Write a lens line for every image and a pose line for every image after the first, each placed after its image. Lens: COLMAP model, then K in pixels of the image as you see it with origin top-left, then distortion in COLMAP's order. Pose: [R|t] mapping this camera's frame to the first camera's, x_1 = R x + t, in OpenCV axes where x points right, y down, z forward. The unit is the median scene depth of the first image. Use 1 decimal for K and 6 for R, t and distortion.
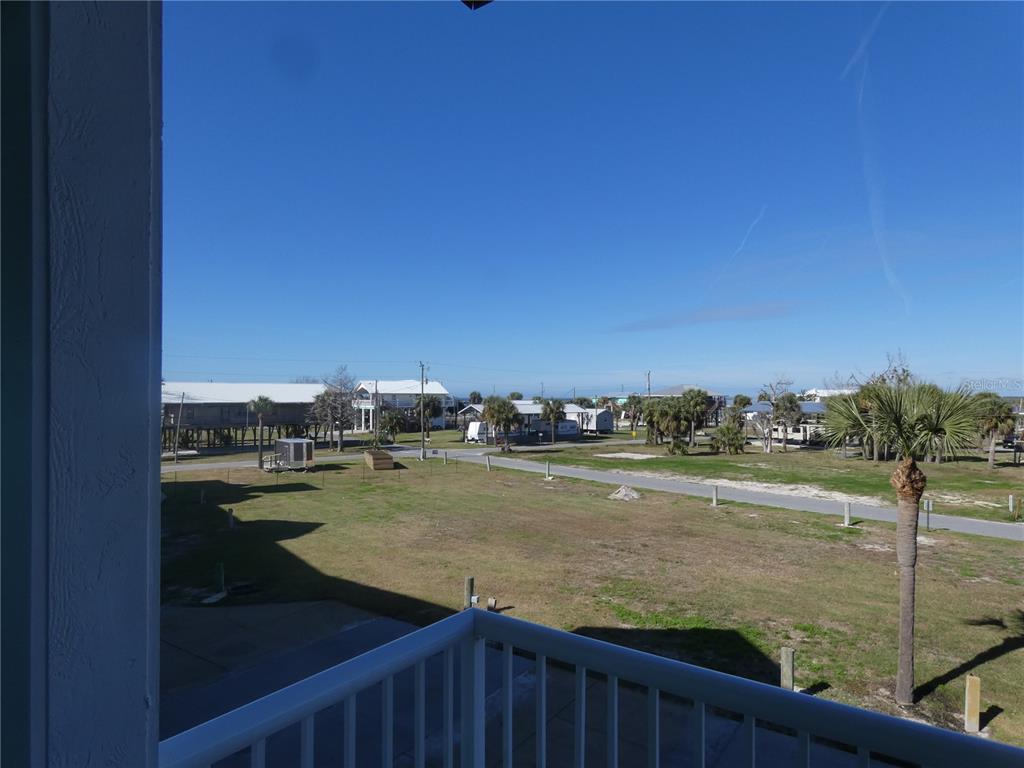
lens RADIAL K [[617.3, 0, 507.6], [0, 617.3, 403.7], [0, 0, 1]] dist [0.001972, -0.003184]
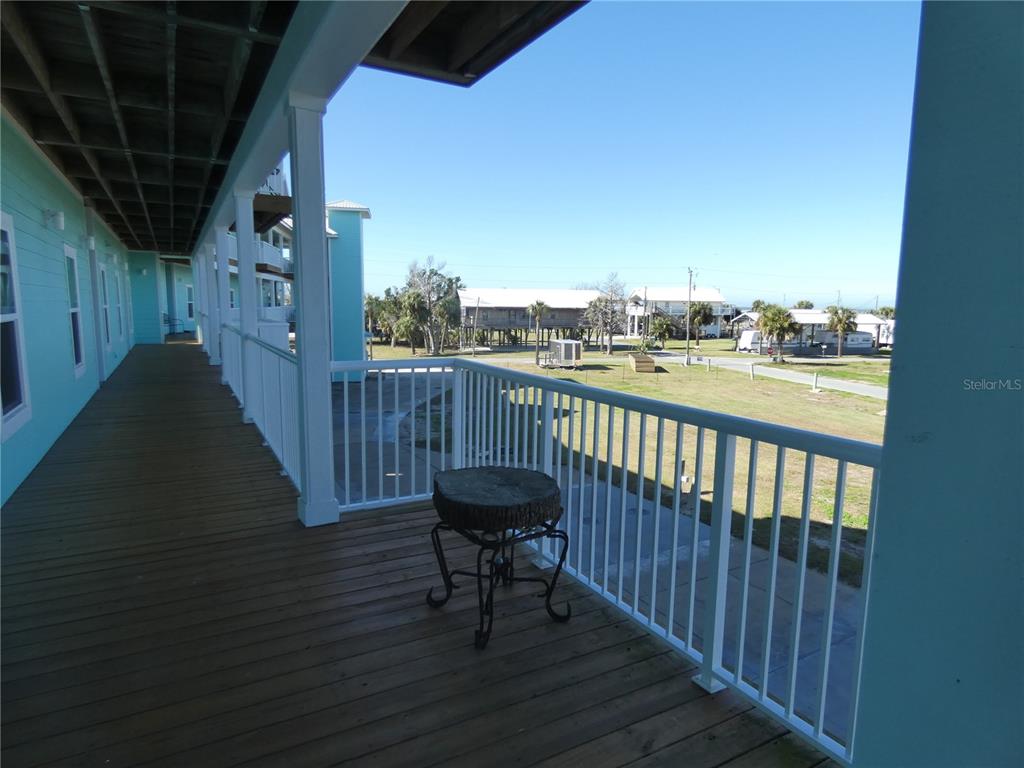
lens RADIAL K [[617.3, 0, 511.1], [0, 617.3, 384.9], [0, 0, 1]] dist [0.001972, -0.003184]
pose [[0.902760, 0.065943, -0.425060, 0.033651], [-0.015534, 0.992533, 0.120987, 0.003187], [0.429865, -0.102619, 0.897043, -0.038138]]
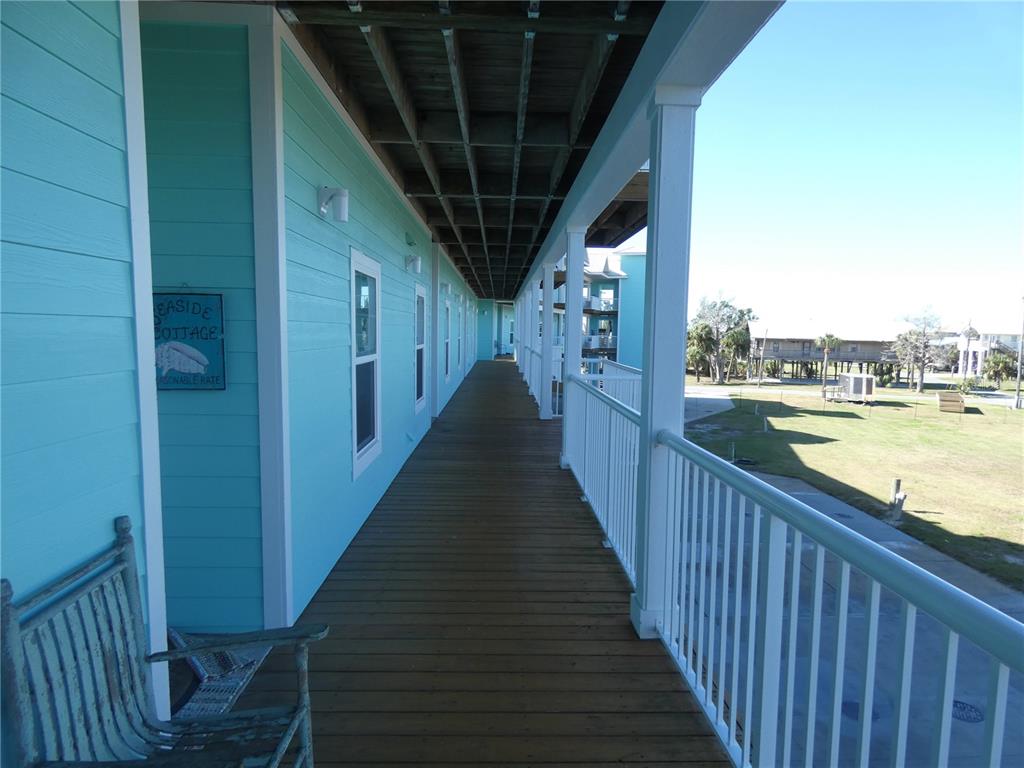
lens RADIAL K [[625.7, 0, 503.6], [0, 625.7, 381.3], [0, 0, 1]] dist [-0.030021, -0.003700]
pose [[0.592539, 0.079065, -0.801653, 0.117033], [-0.027087, 0.996564, 0.078267, 0.001761], [0.805087, -0.024662, 0.592644, -0.099681]]
